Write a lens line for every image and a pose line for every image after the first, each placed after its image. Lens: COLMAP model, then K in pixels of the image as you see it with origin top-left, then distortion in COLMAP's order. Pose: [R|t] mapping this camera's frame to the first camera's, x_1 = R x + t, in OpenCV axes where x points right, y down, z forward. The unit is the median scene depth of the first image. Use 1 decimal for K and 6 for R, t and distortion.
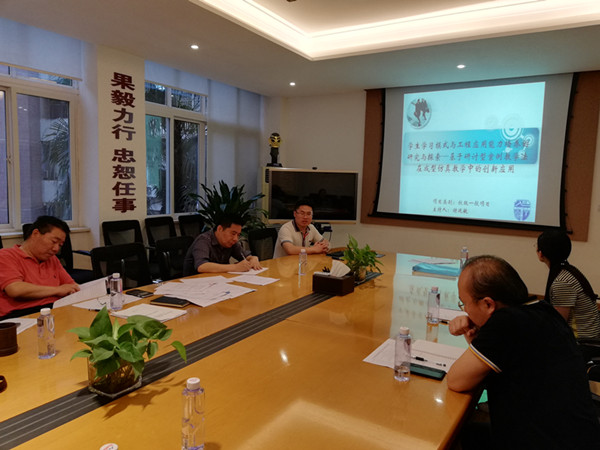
lens RADIAL K [[457.9, 0, 299.1], [0, 457.9, 226.0], [0, 0, 1]] dist [0.027262, -0.025731]
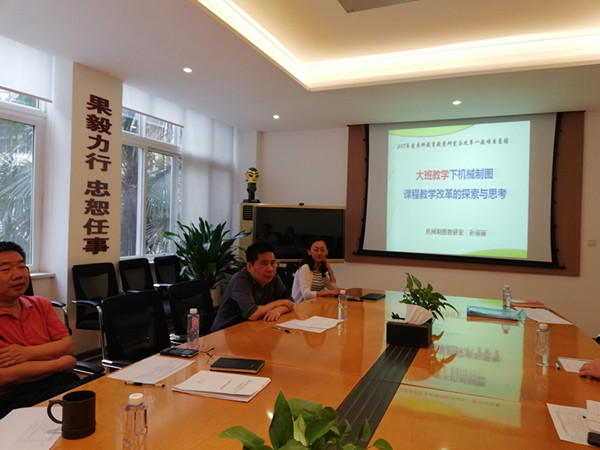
lens RADIAL K [[457.9, 0, 302.7], [0, 457.9, 223.7], [0, 0, 1]] dist [0.027262, -0.025731]
pose [[0.988103, -0.004666, 0.153721, -0.130854], [0.018846, 0.995680, -0.090918, -0.000506], [-0.152633, 0.092733, 0.983923, 0.090781]]
